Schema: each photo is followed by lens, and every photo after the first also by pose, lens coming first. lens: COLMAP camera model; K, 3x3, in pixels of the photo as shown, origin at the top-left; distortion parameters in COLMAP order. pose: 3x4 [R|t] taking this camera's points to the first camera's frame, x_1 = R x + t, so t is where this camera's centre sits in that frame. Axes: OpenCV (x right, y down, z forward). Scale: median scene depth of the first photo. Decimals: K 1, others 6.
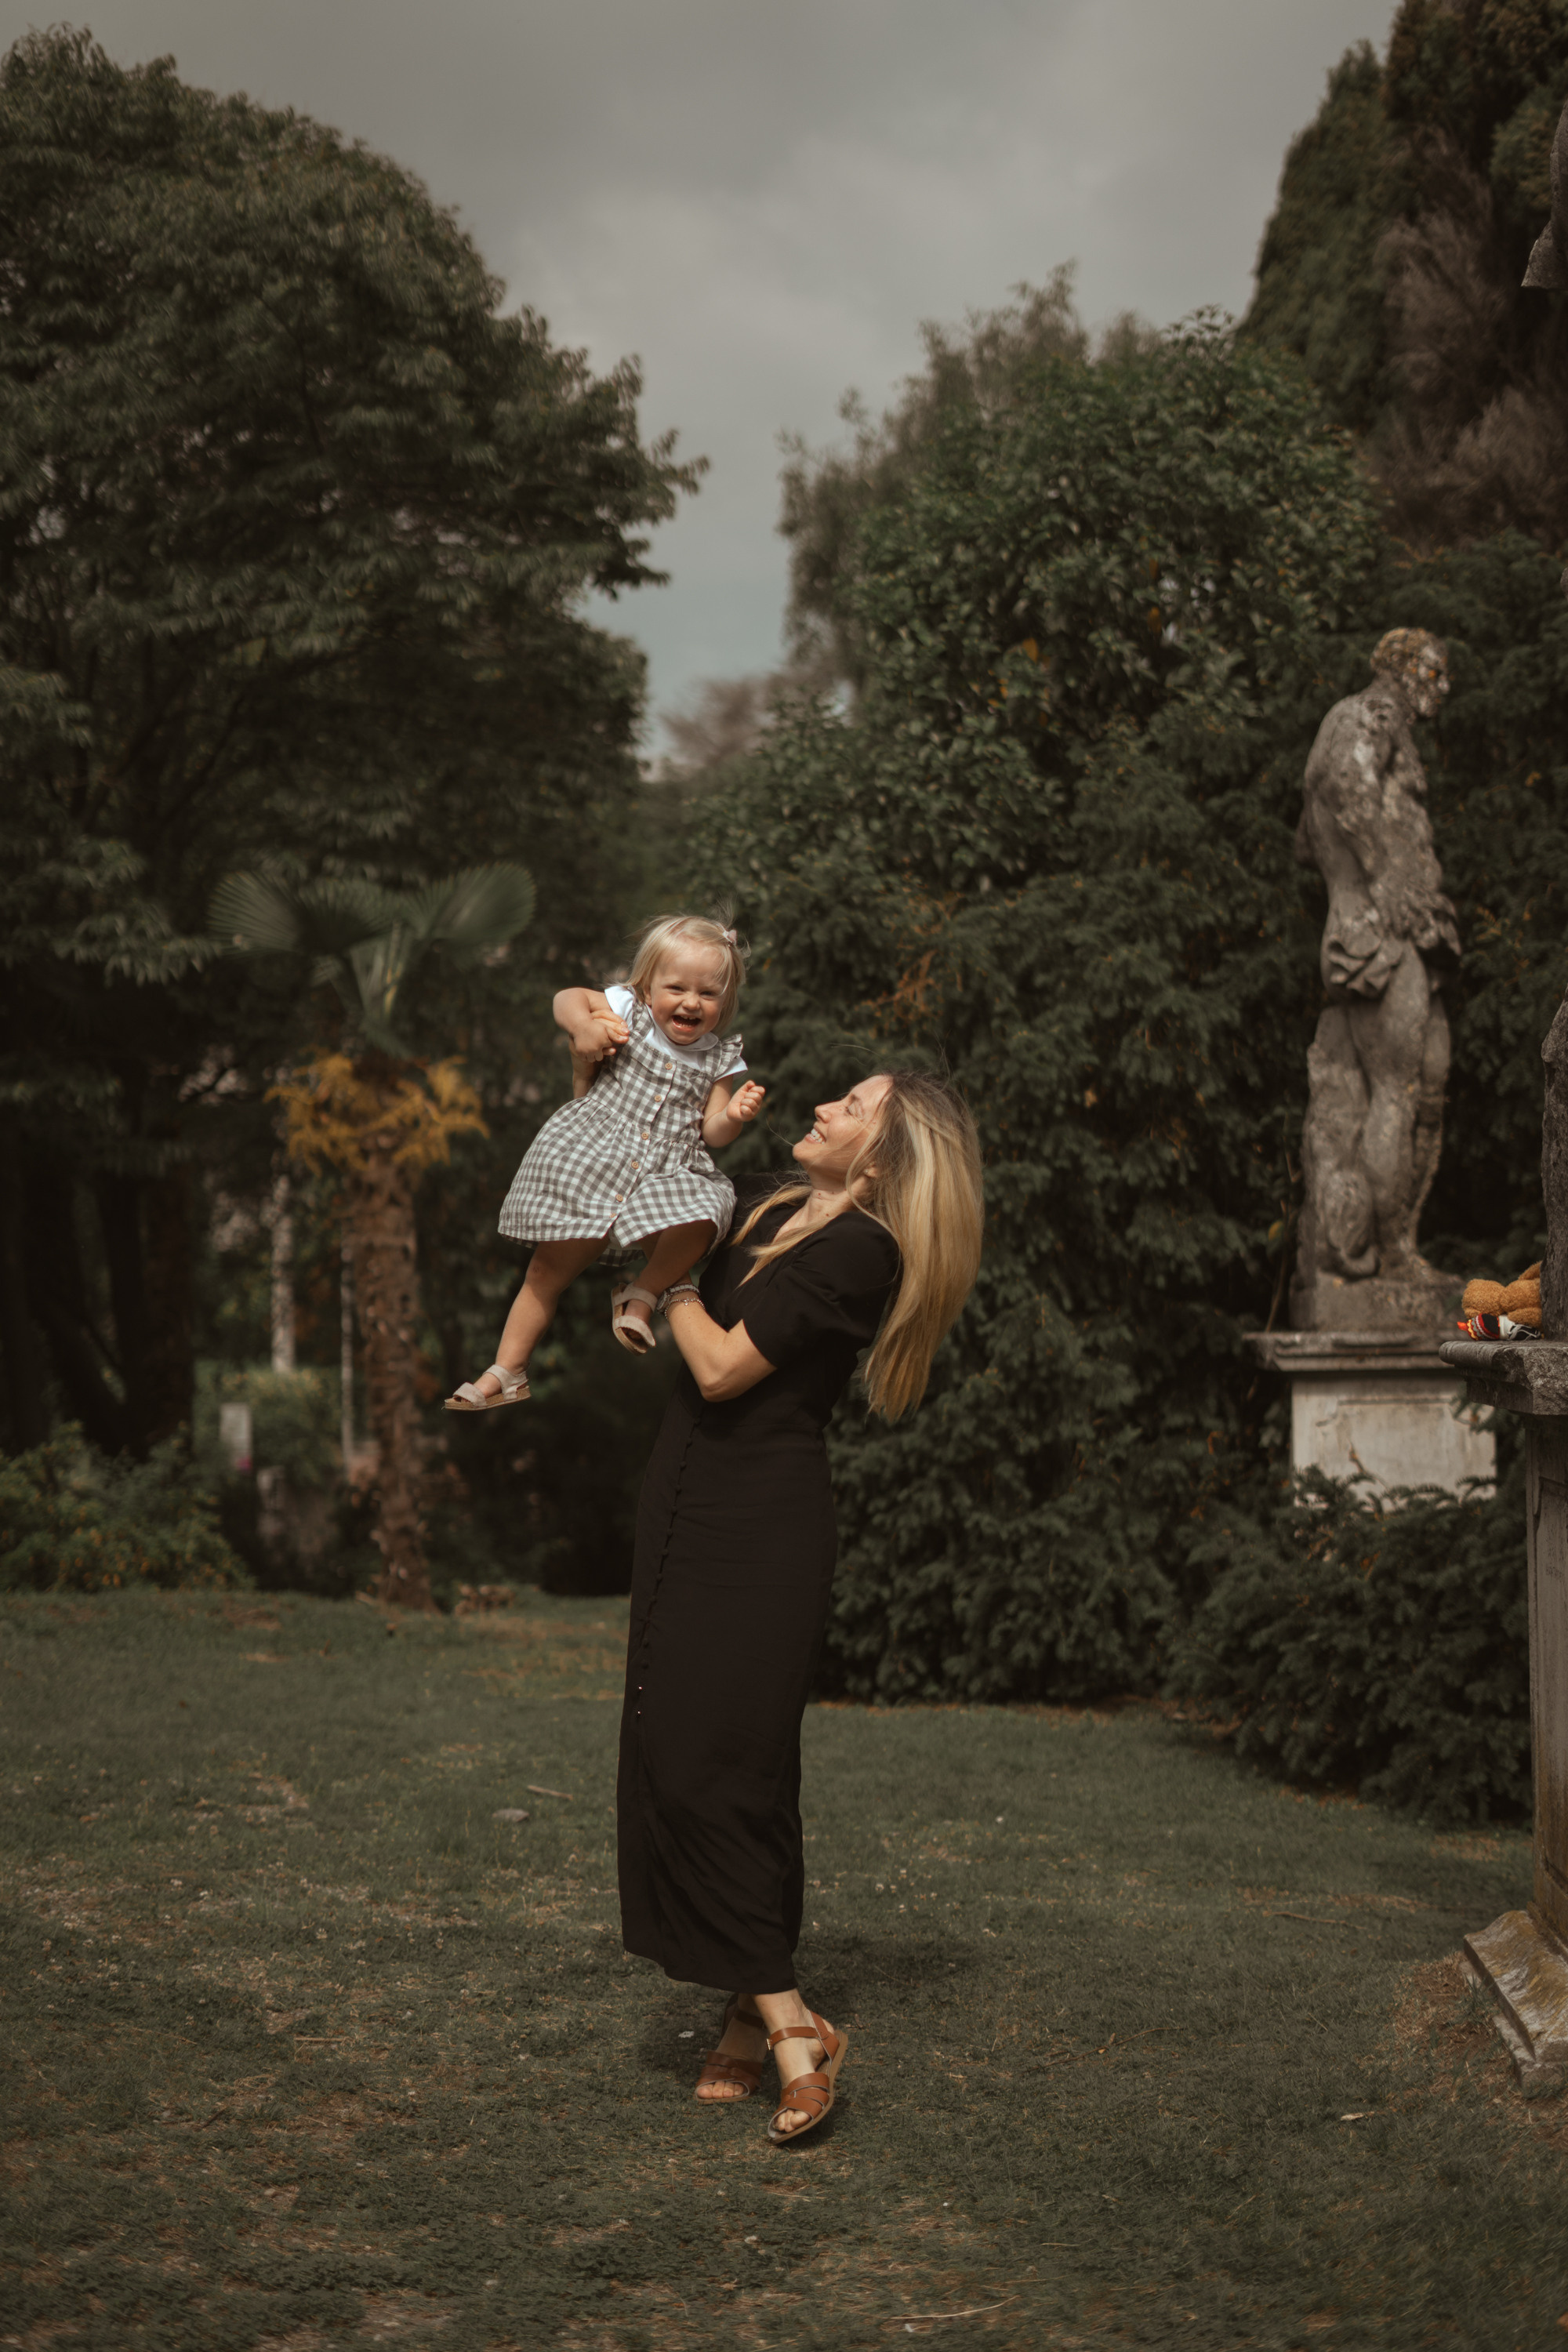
lens RADIAL K [[3825.3, 0, 784.0], [0, 3825.3, 1176.0], [0, 0, 1]] dist [-0.033567, 0.081736]
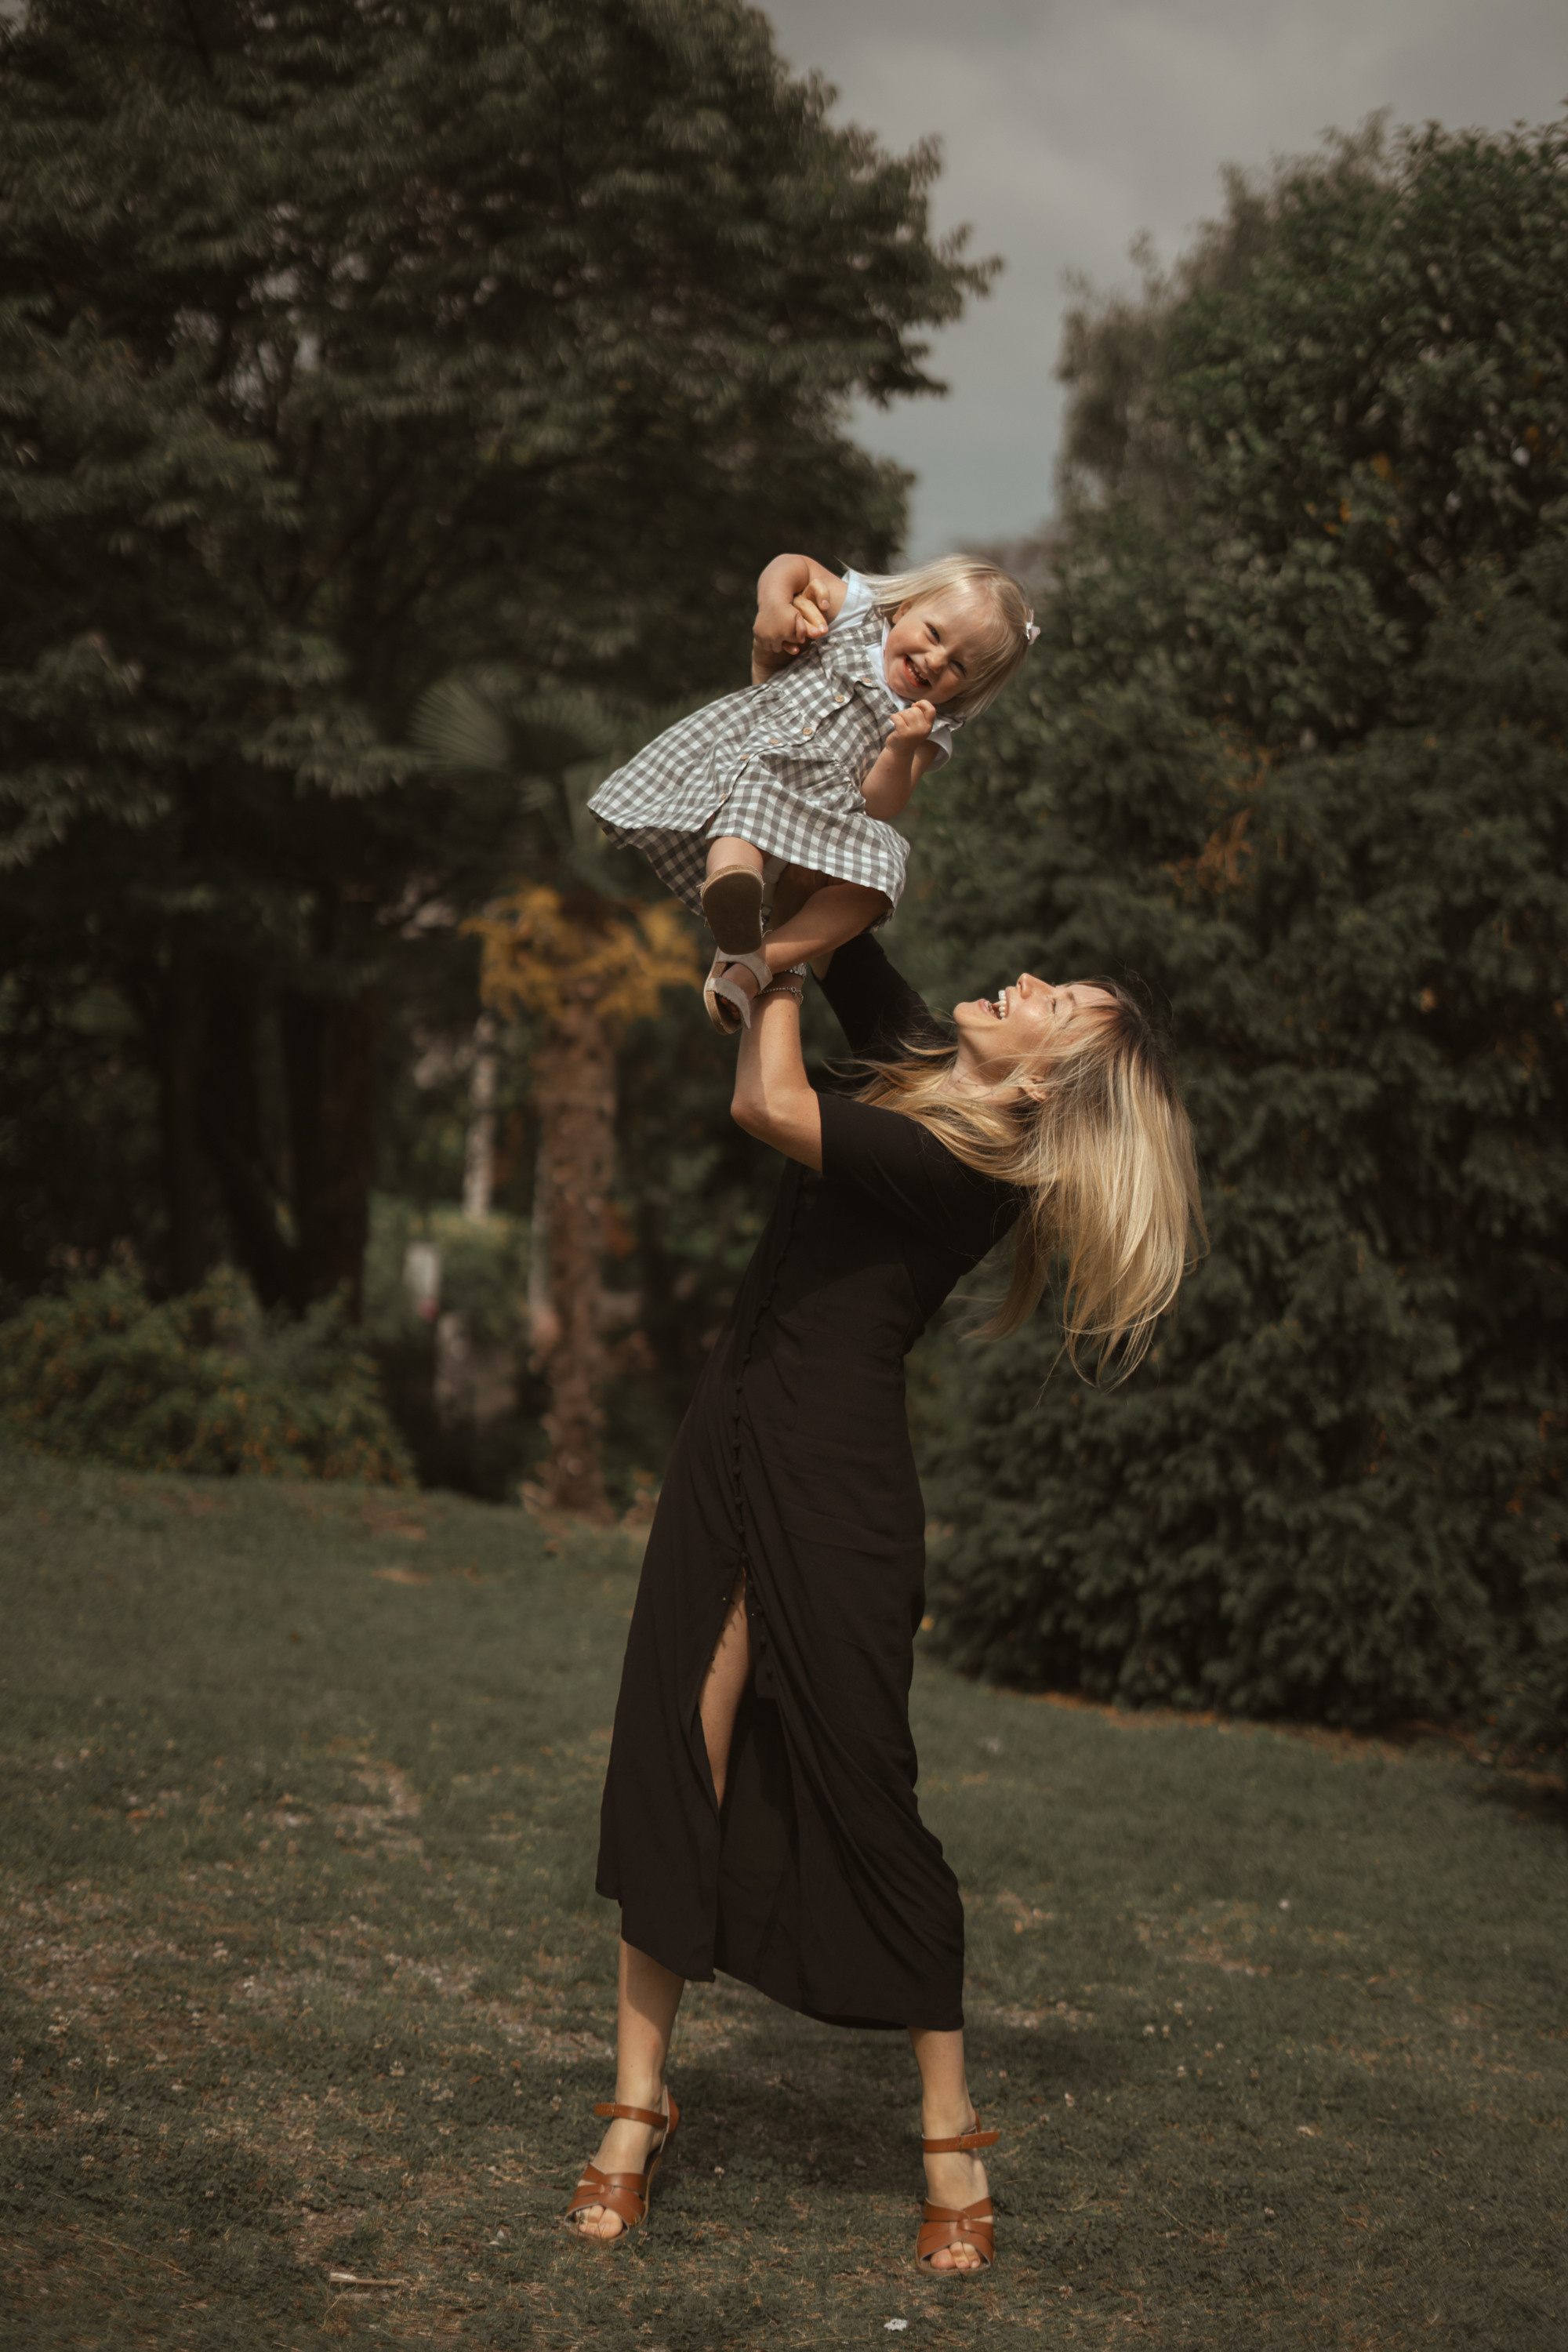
lens RADIAL K [[3825.3, 0, 784.0], [0, 3825.3, 1176.0], [0, 0, 1]] dist [-0.033567, 0.081736]
pose [[0.995726, 0.076109, -0.052315, -0.011464], [-0.074265, 0.996576, 0.036334, -0.001869], [0.054901, -0.032293, 0.997969, 0.145205]]
